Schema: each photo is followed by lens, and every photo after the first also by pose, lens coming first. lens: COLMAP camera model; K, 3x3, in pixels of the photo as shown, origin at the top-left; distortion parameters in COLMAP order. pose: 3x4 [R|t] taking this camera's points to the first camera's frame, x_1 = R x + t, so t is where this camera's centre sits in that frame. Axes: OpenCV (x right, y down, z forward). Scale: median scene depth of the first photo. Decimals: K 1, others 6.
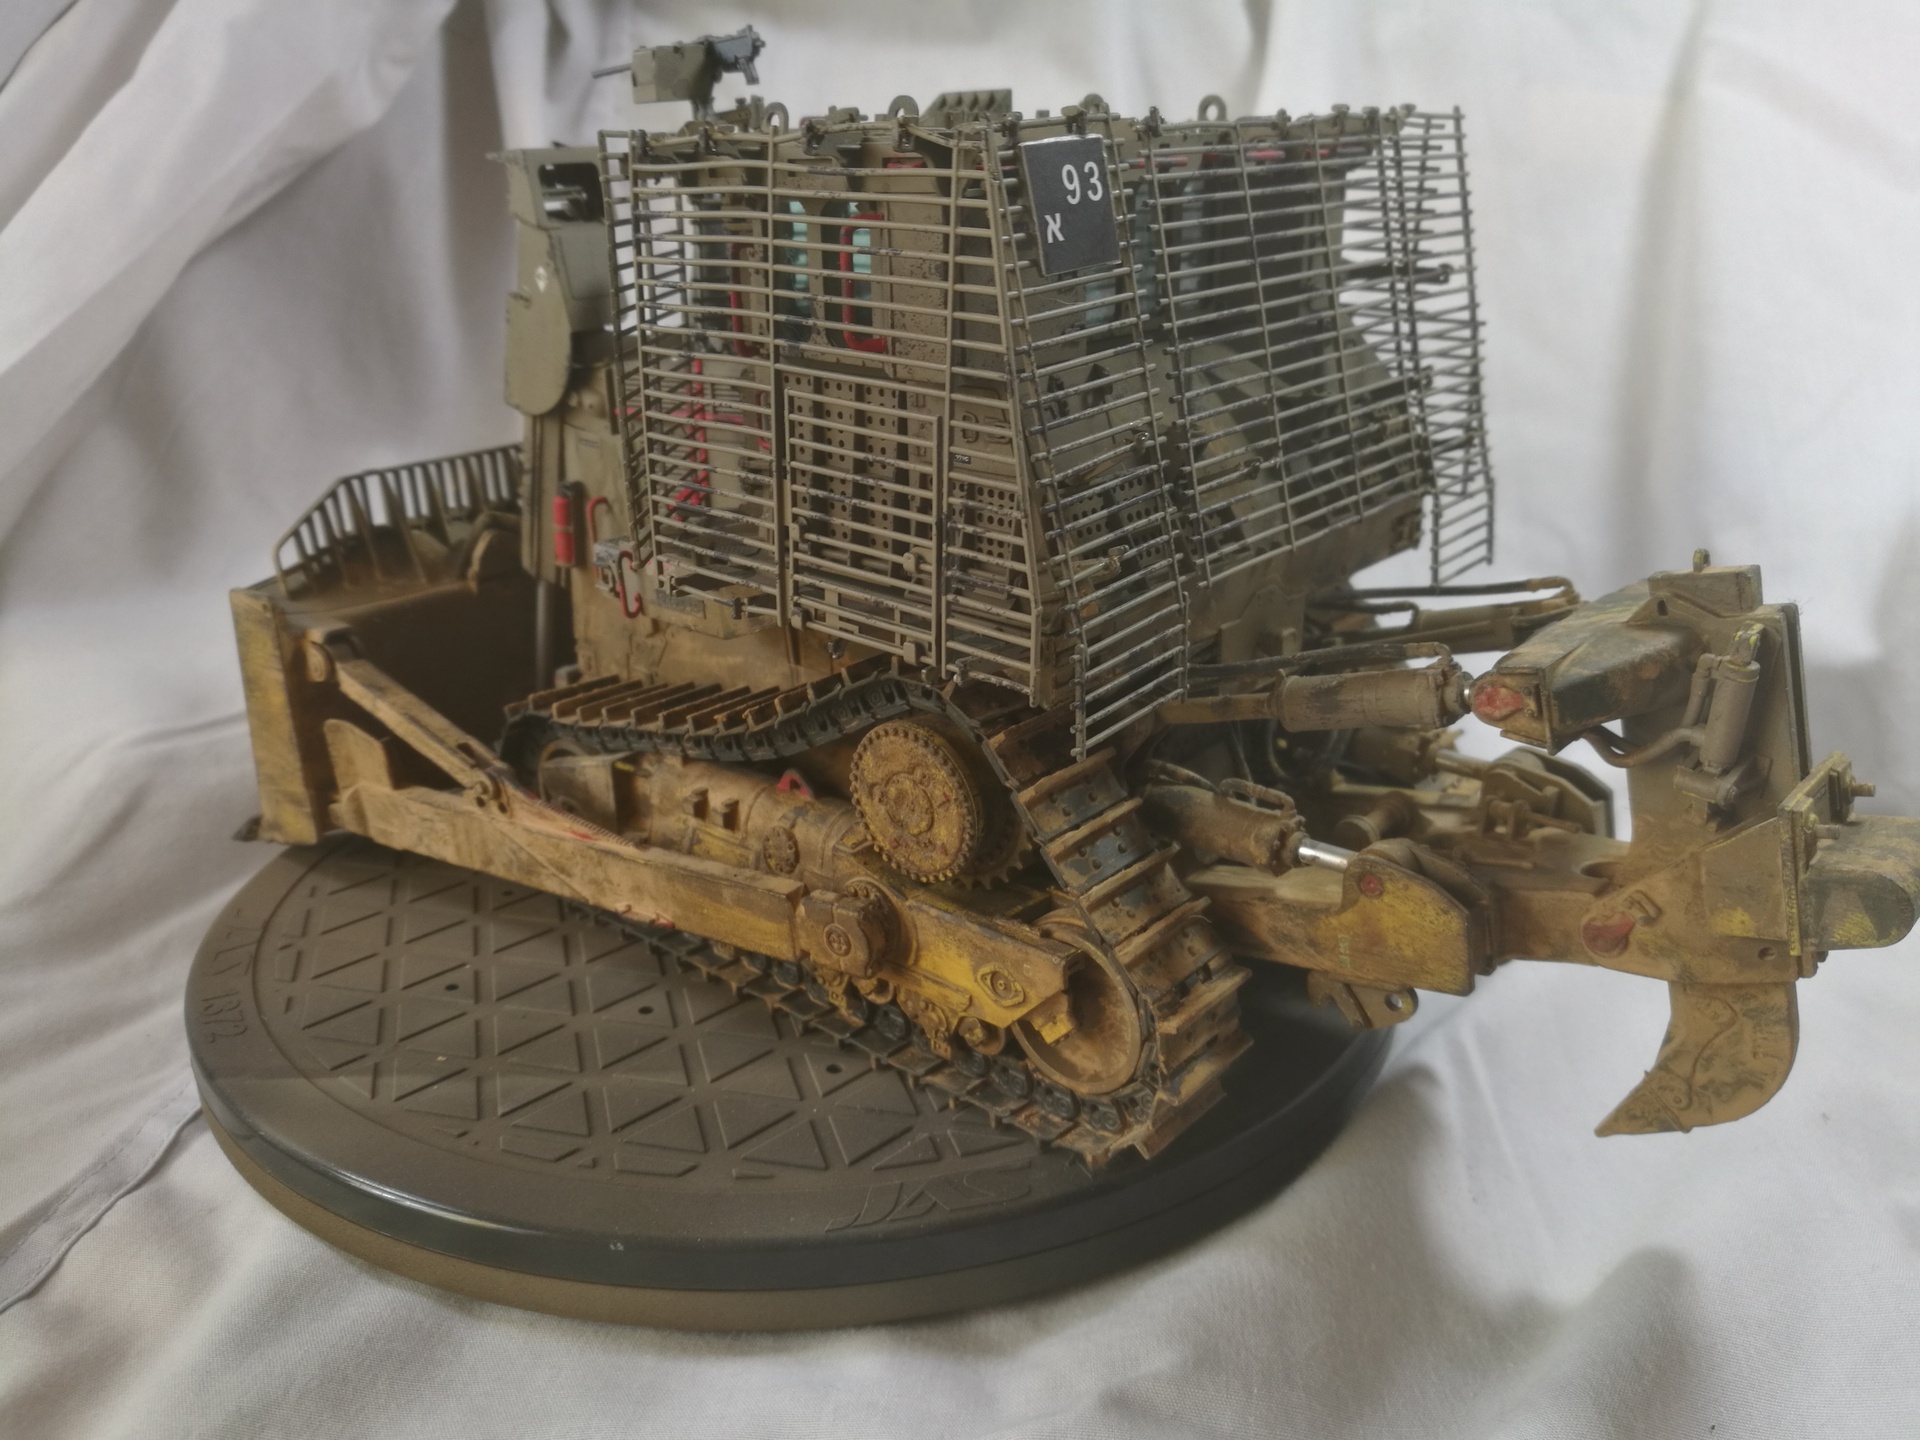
lens RADIAL K [[1517.0, 0, 960.0], [0, 1517.0, 720.0], [0, 0, 1]] dist [0.002721, -0.205929]
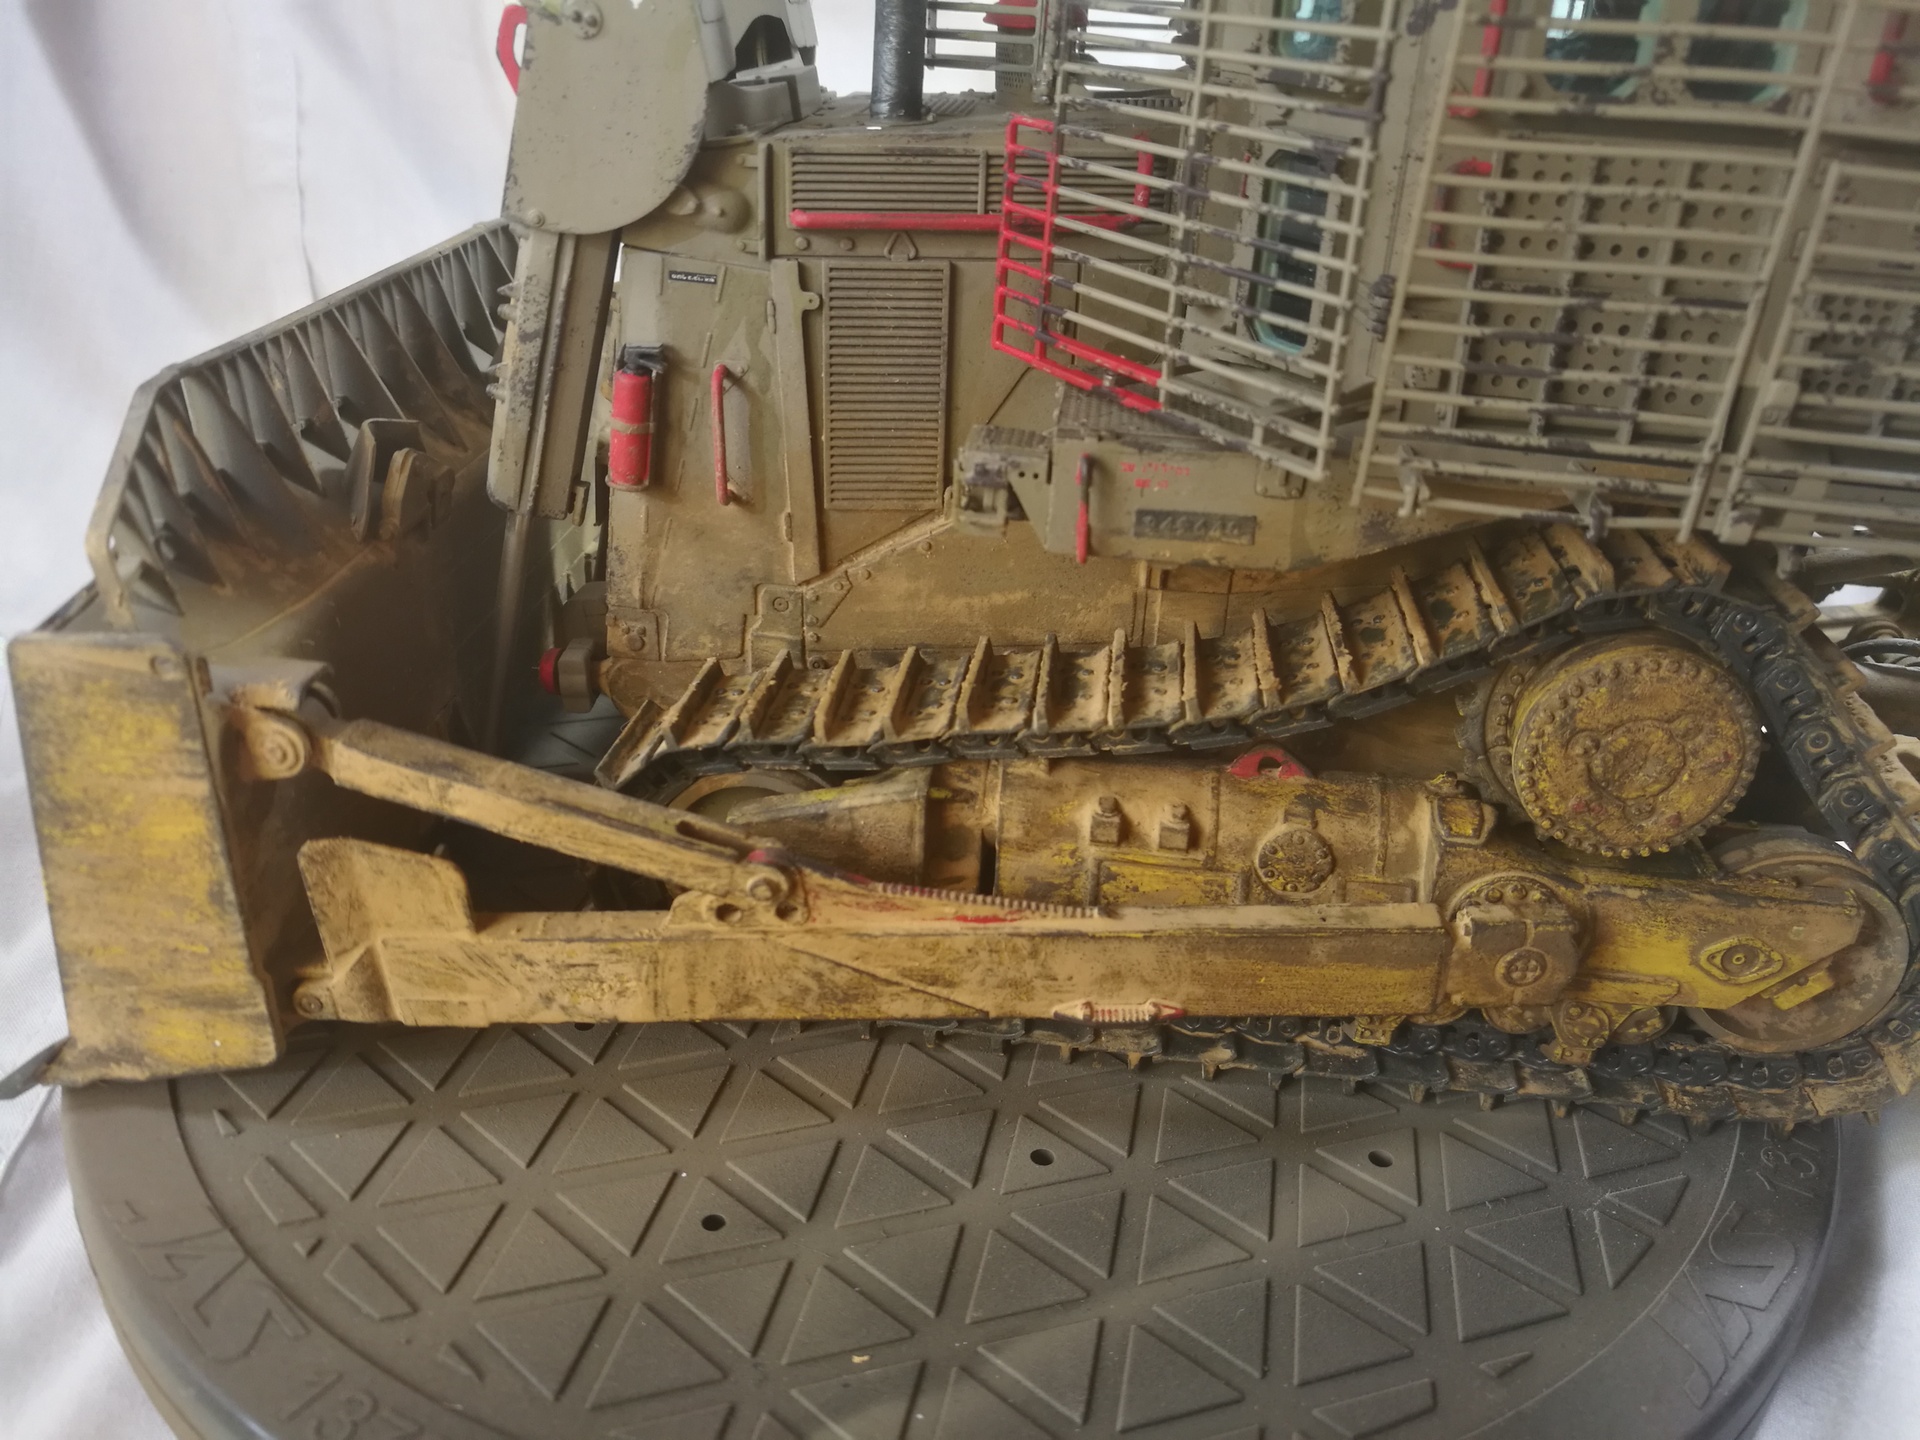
lens RADIAL K [[1517.0, 0, 960.0], [0, 1517.0, 720.0], [0, 0, 1]] dist [0.002721, -0.205929]
pose [[0.835498, -0.222324, 0.502508, -0.667796], [0.153842, 0.972564, 0.174504, -0.138593], [-0.527518, -0.068491, 0.846778, 0.585842]]
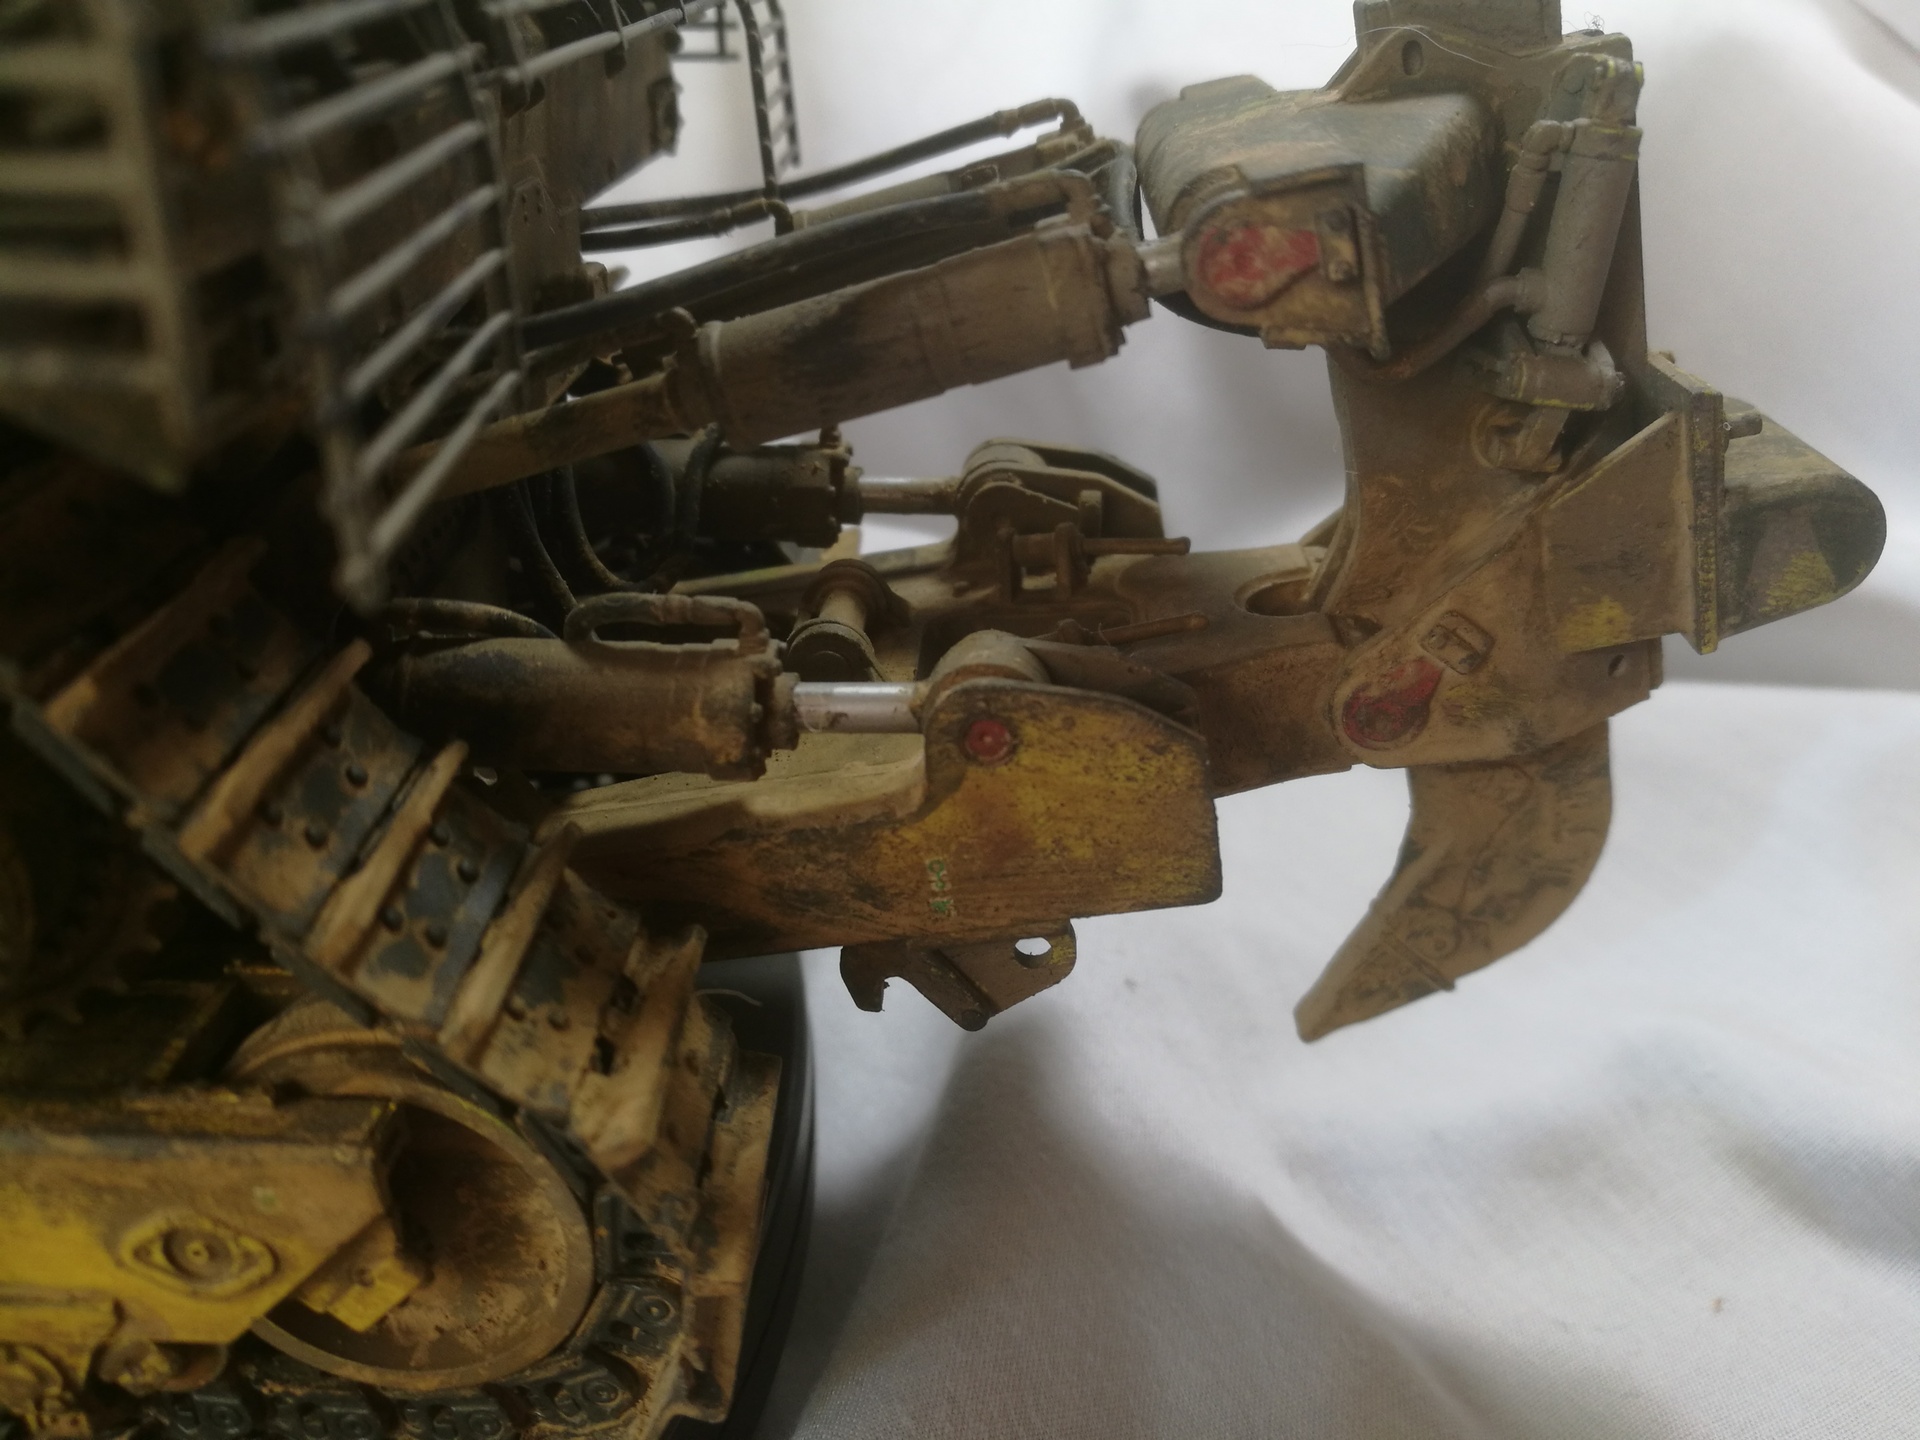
lens RADIAL K [[1498.0, 0, 856.2], [0, 1498.0, 727.4], [0, 0, 1]] dist [0.002939, -0.047729]
pose [[0.788062, -0.267853, 0.554268, -0.015659], [0.209497, 0.963327, 0.167669, 0.018123], [-0.578851, -0.016016, 0.815276, 0.607689]]
